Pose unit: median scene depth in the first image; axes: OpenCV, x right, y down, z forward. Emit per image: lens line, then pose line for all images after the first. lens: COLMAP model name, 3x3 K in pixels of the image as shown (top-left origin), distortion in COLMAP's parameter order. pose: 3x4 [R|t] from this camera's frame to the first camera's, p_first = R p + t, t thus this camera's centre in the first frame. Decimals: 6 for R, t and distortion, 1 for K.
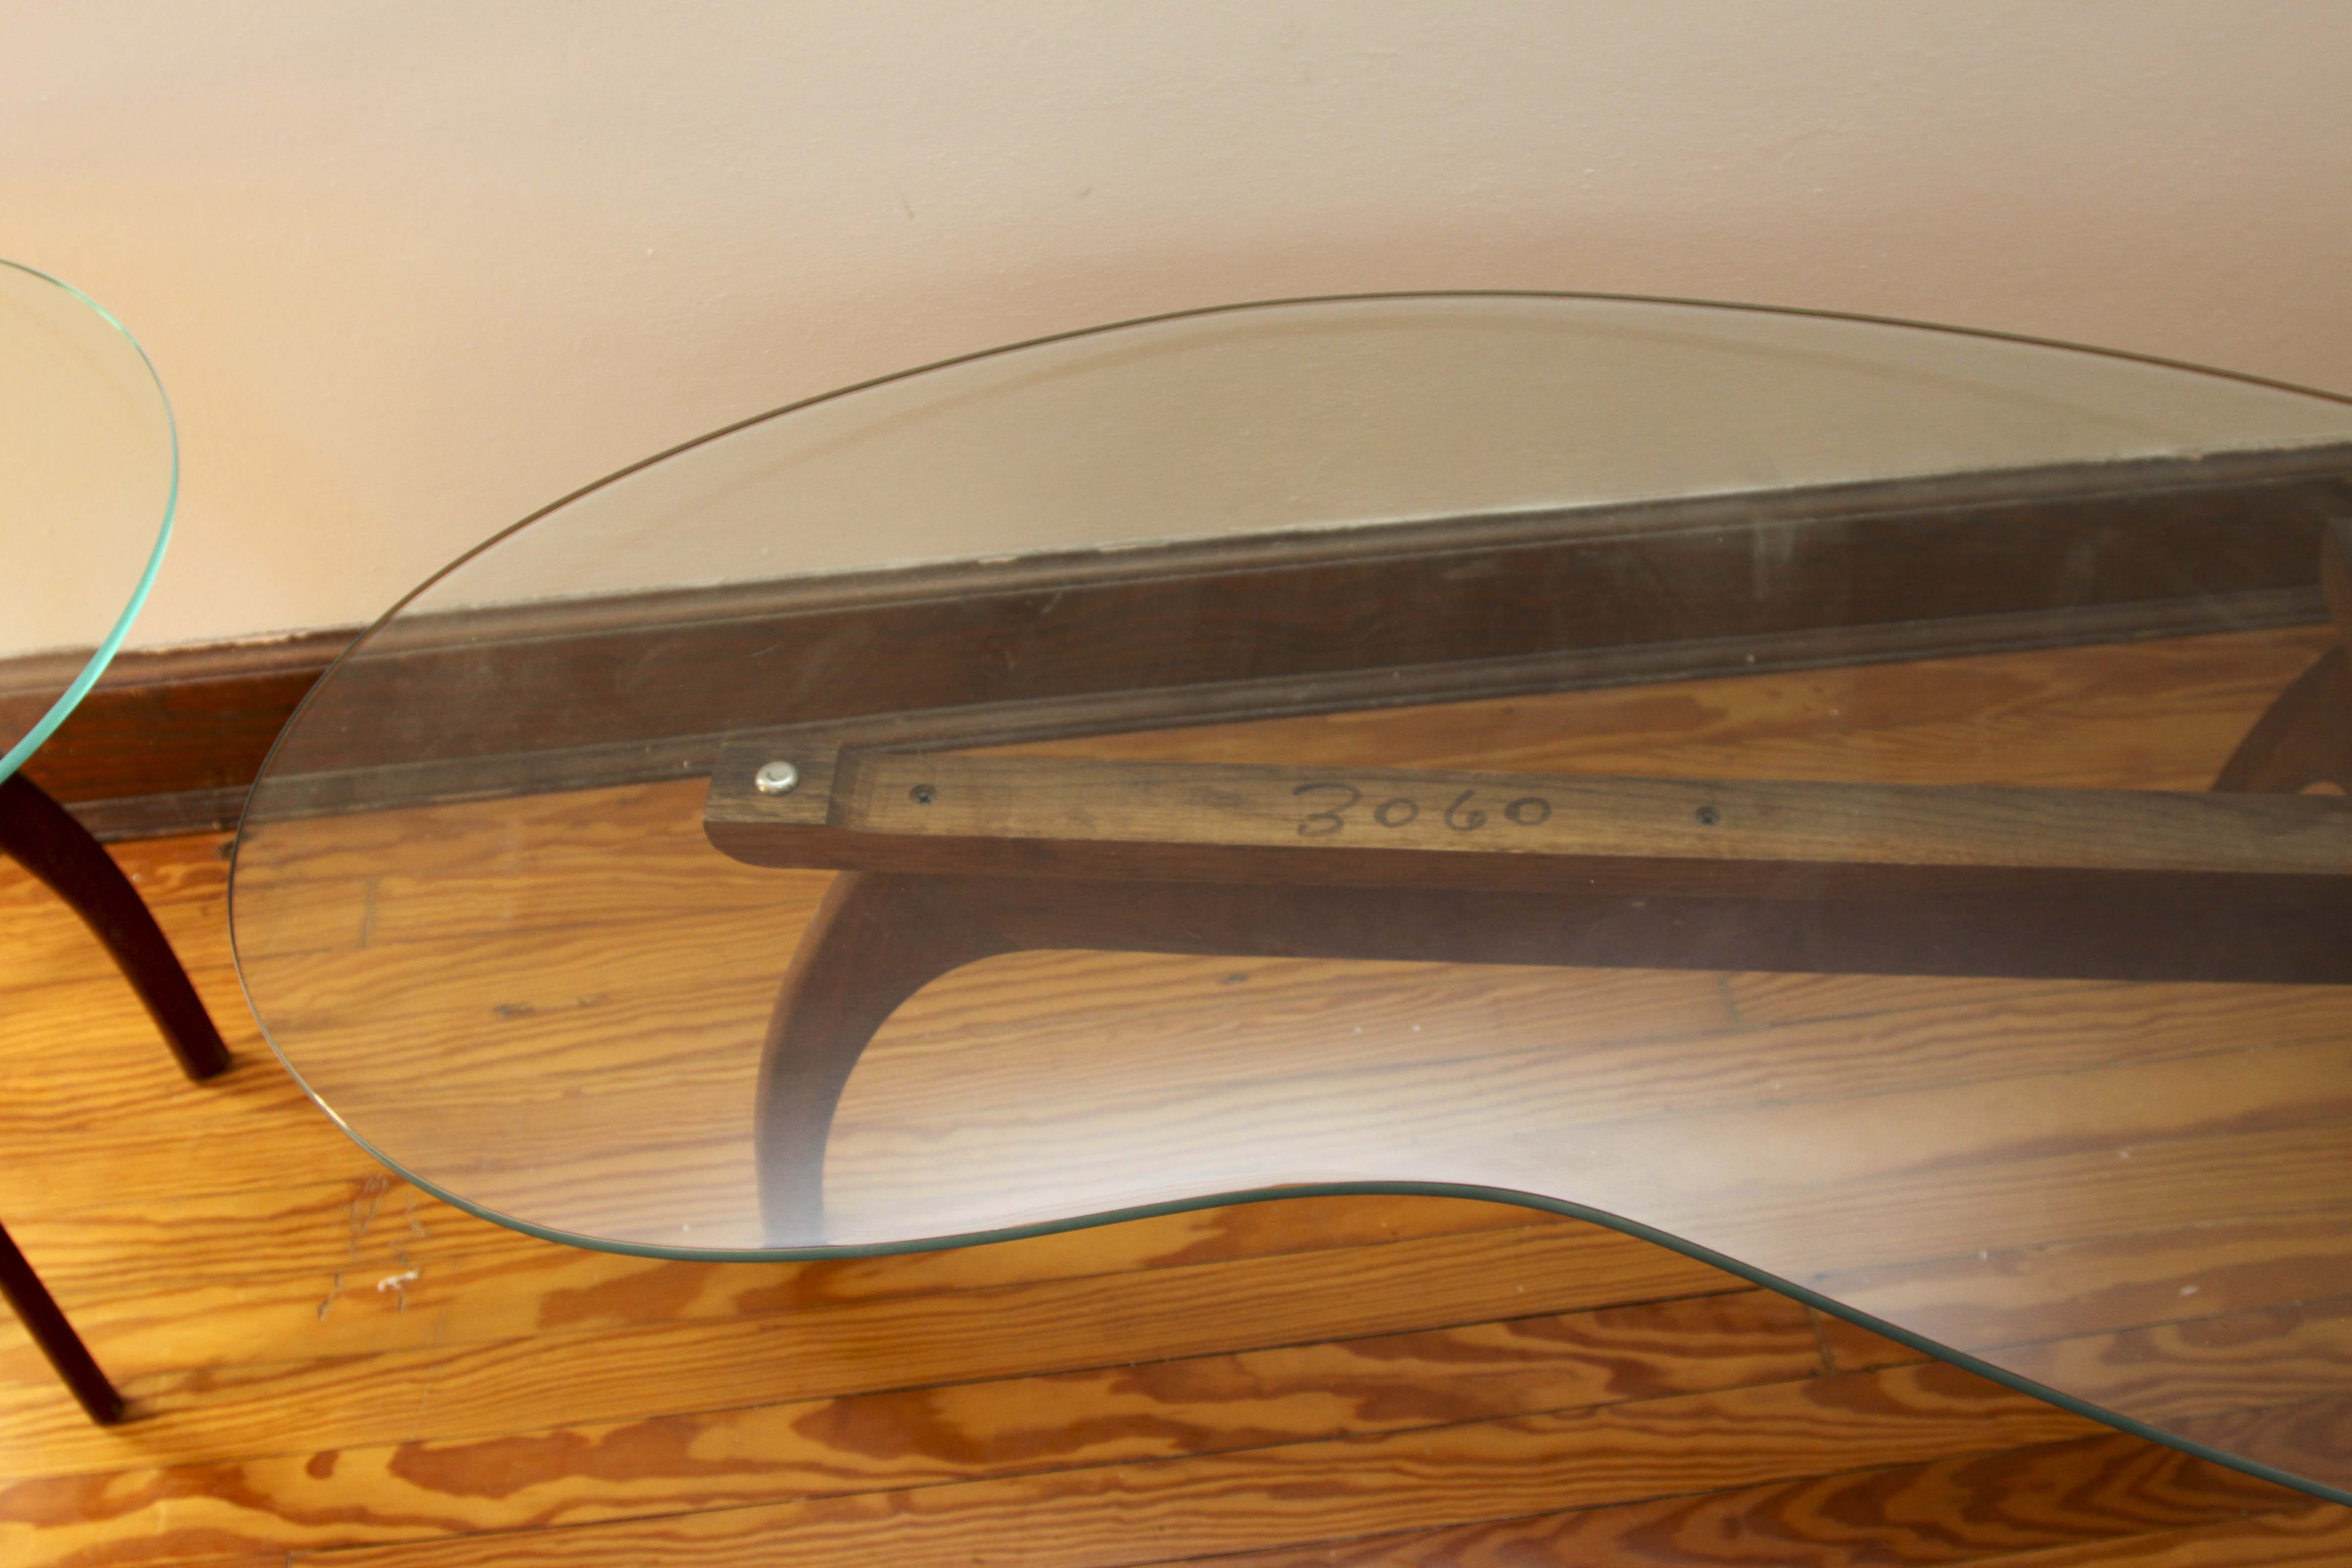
lens RADIAL K [[2524.8, 0, 1196.7], [0, 2524.8, 767.8], [0, 0, 1]] dist [-0.115096, 0.000000]
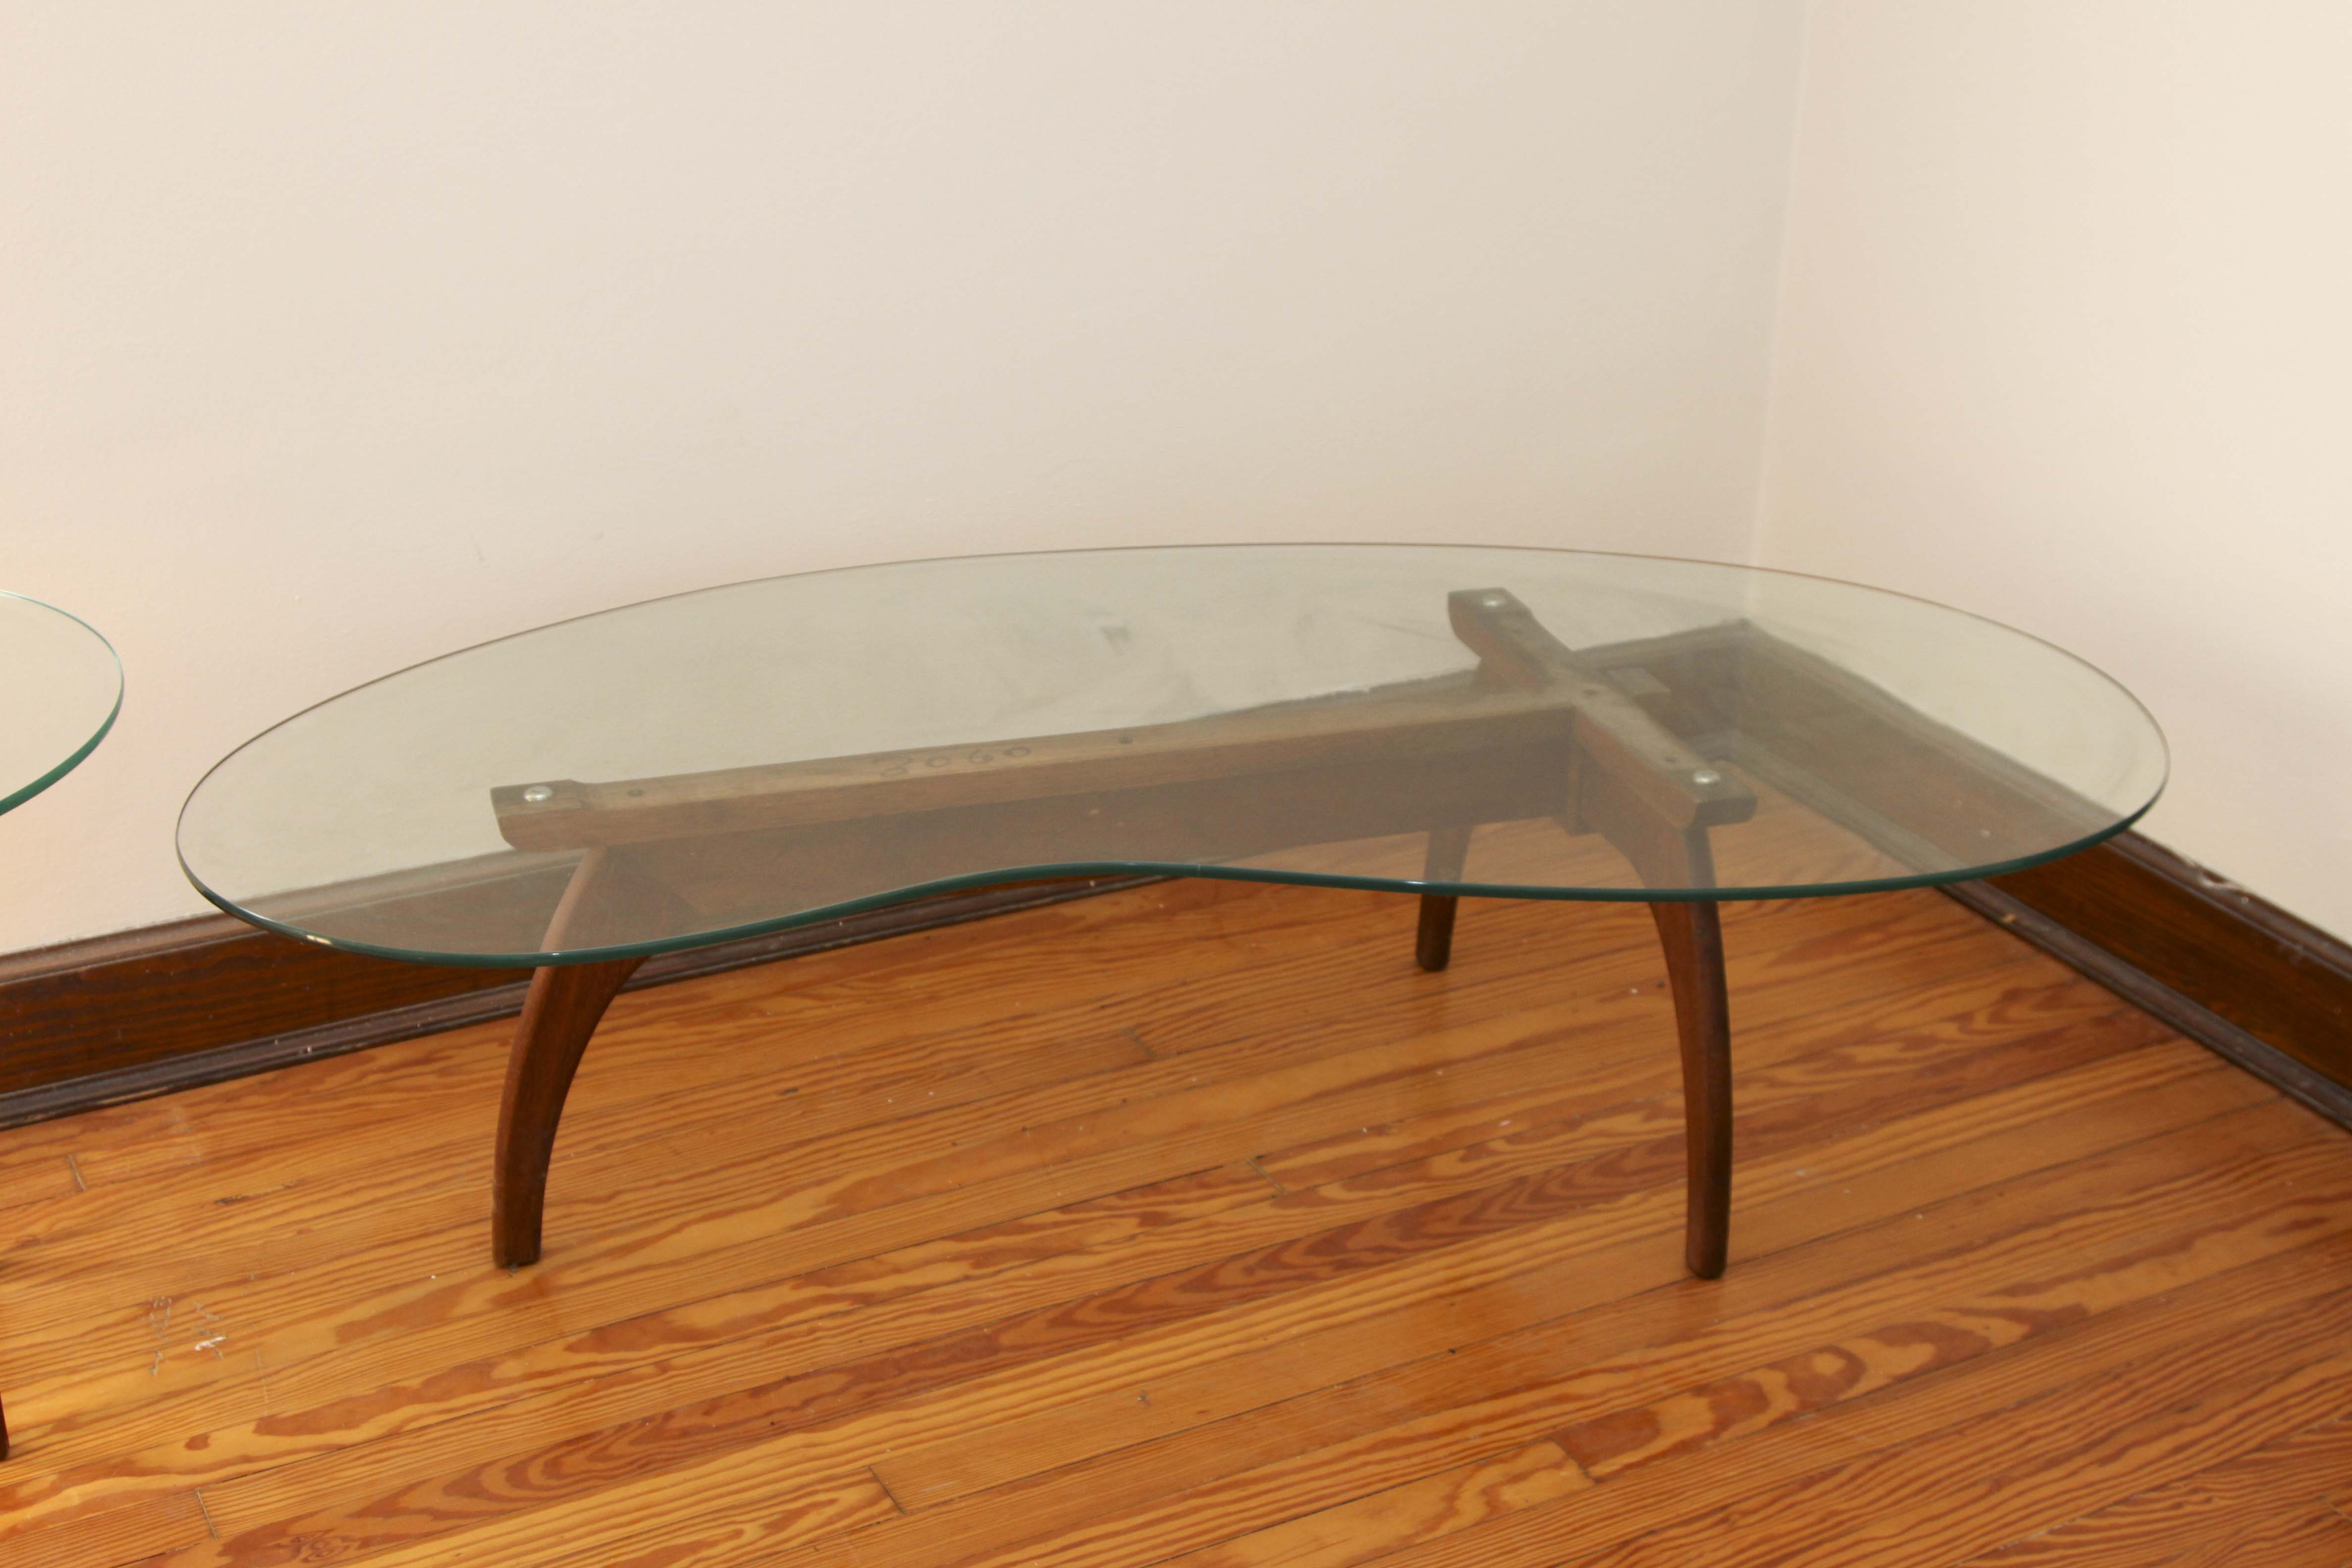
lens RADIAL K [[3083.0, 0, 1180.5], [0, 3083.0, 759.3], [0, 0, 1]] dist [-0.044664, 0.000000]
pose [[0.933450, -0.114067, 0.340087, -0.367559], [0.237367, 0.907249, -0.347213, 0.609023], [-0.268938, 0.404832, 0.873947, -0.616900]]
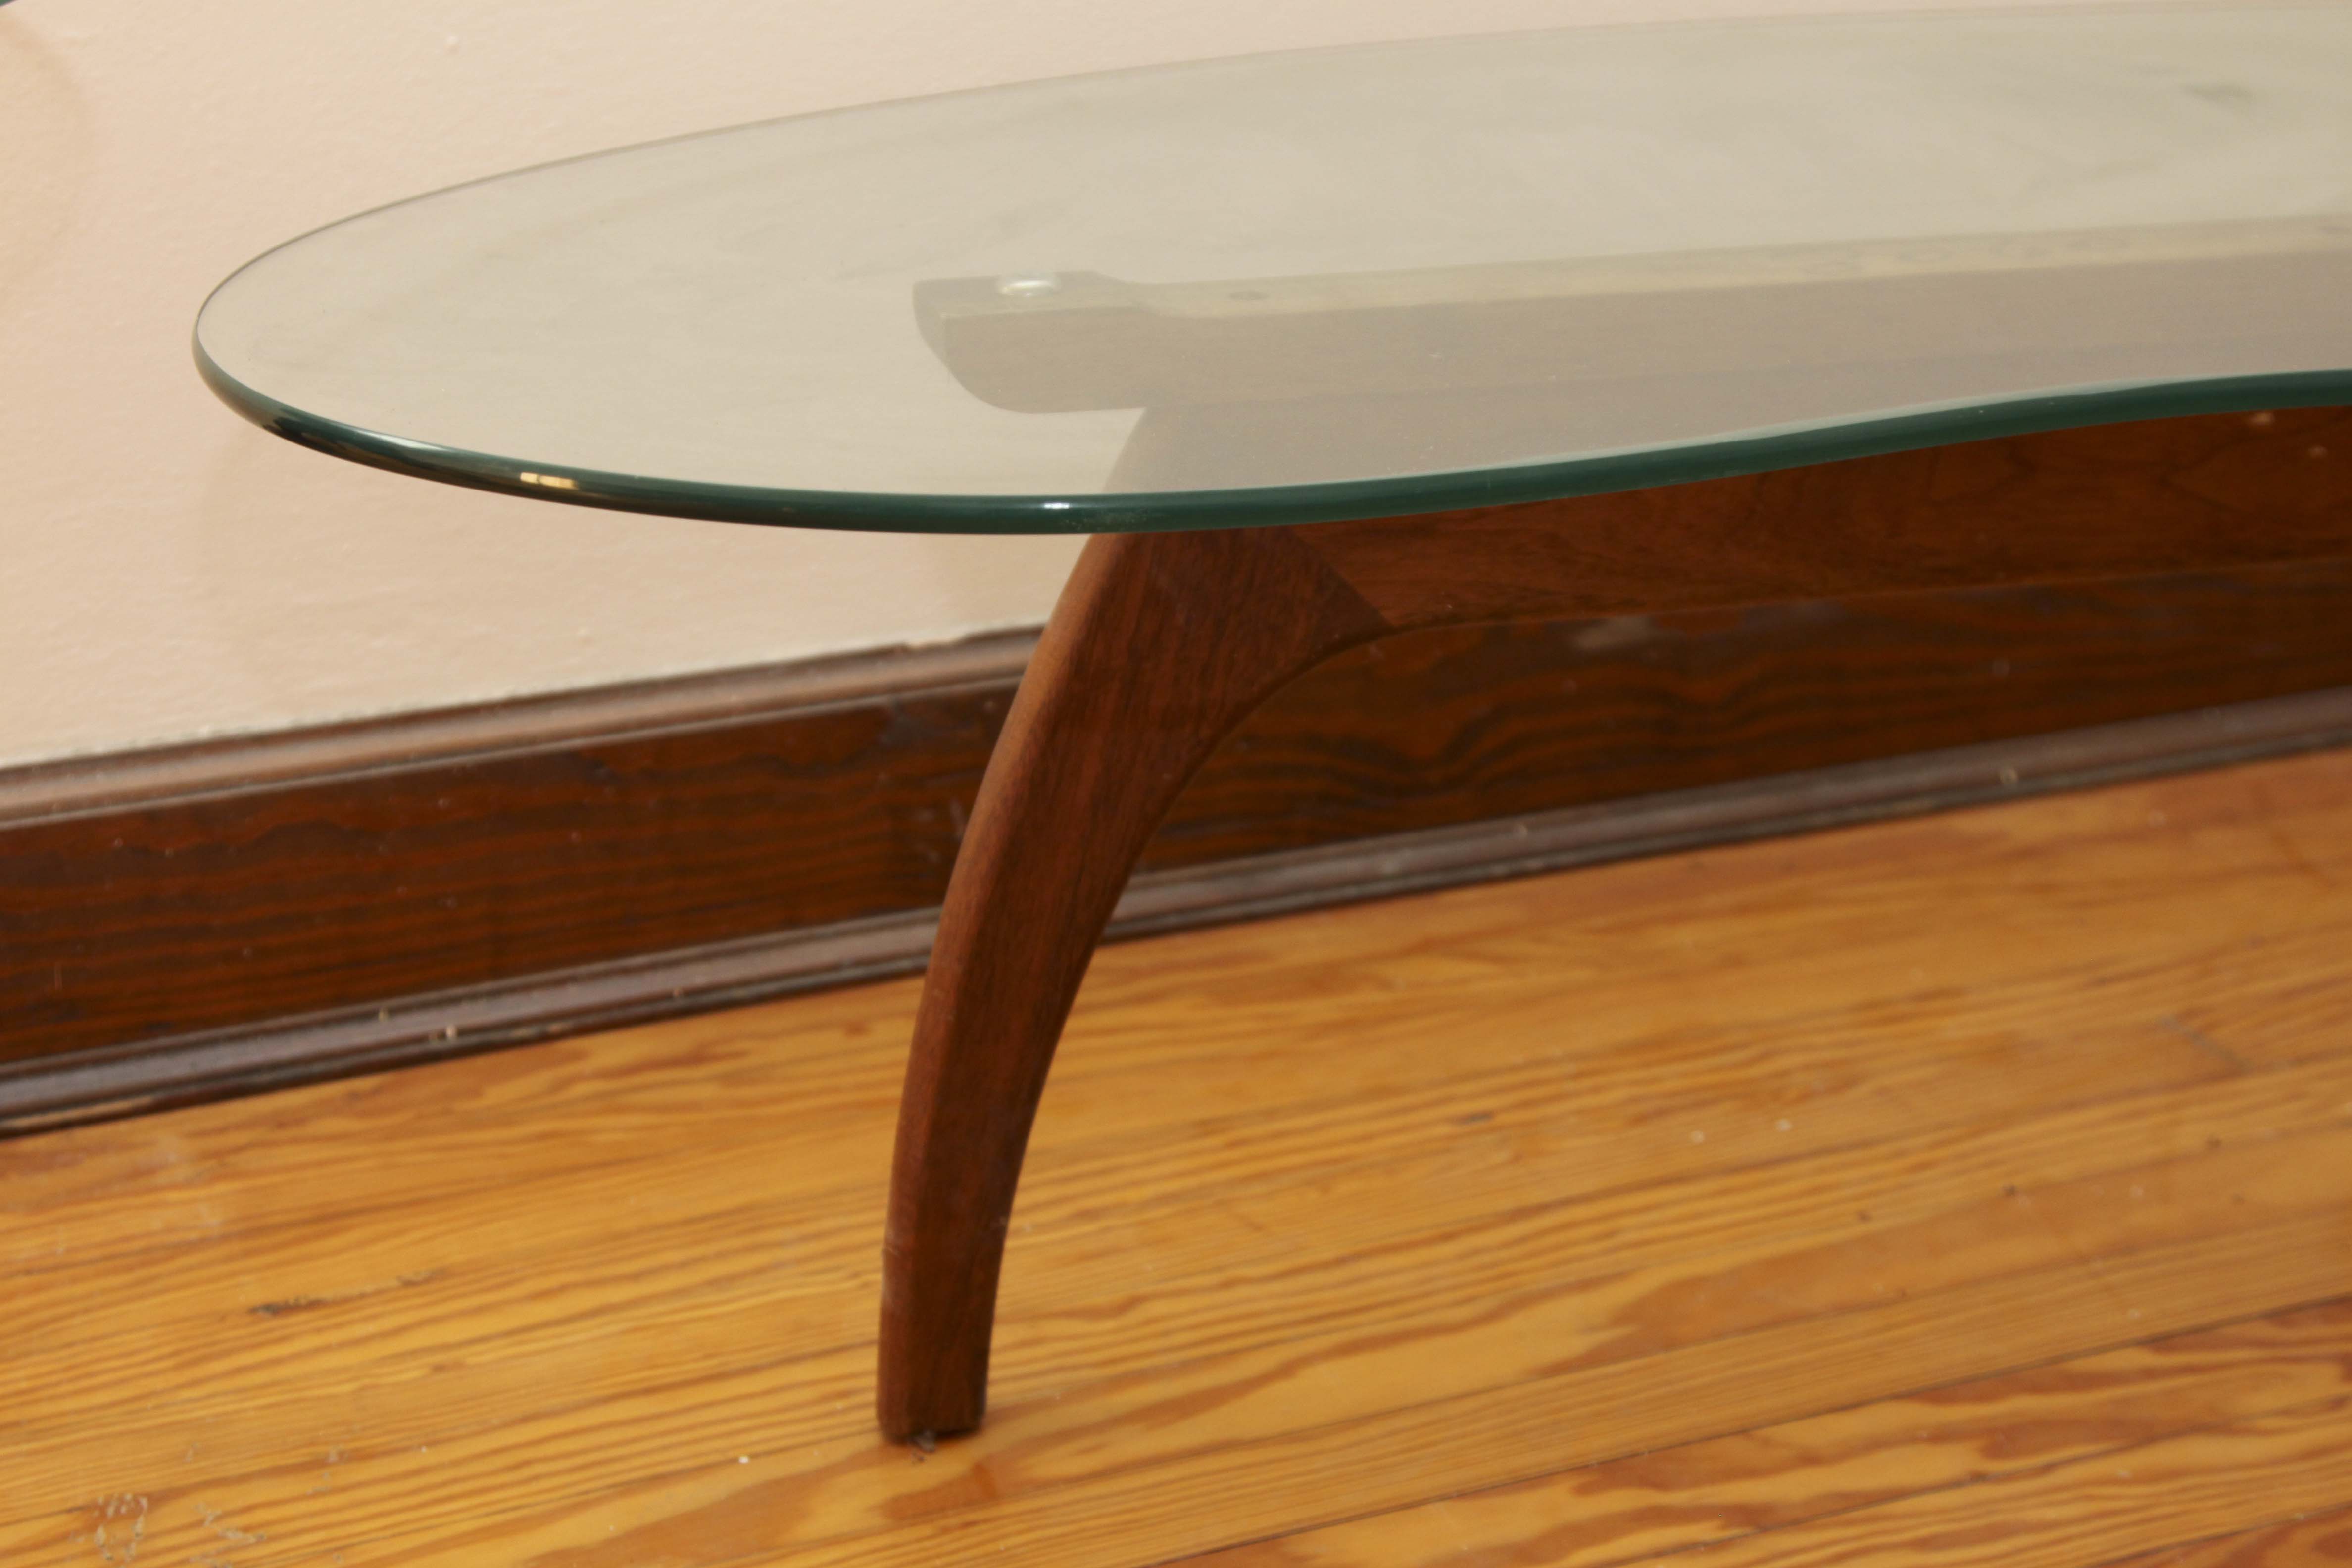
lens RADIAL K [[4277.9, 0, 1184.6], [0, 4277.9, 749.8], [0, 0, 1]] dist [0.046486, 0.000000]
pose [[0.959108, -0.086954, 0.269352, -0.369845], [0.202792, 0.874984, -0.439634, 0.510059], [-0.197450, 0.476279, 0.856838, 0.085861]]
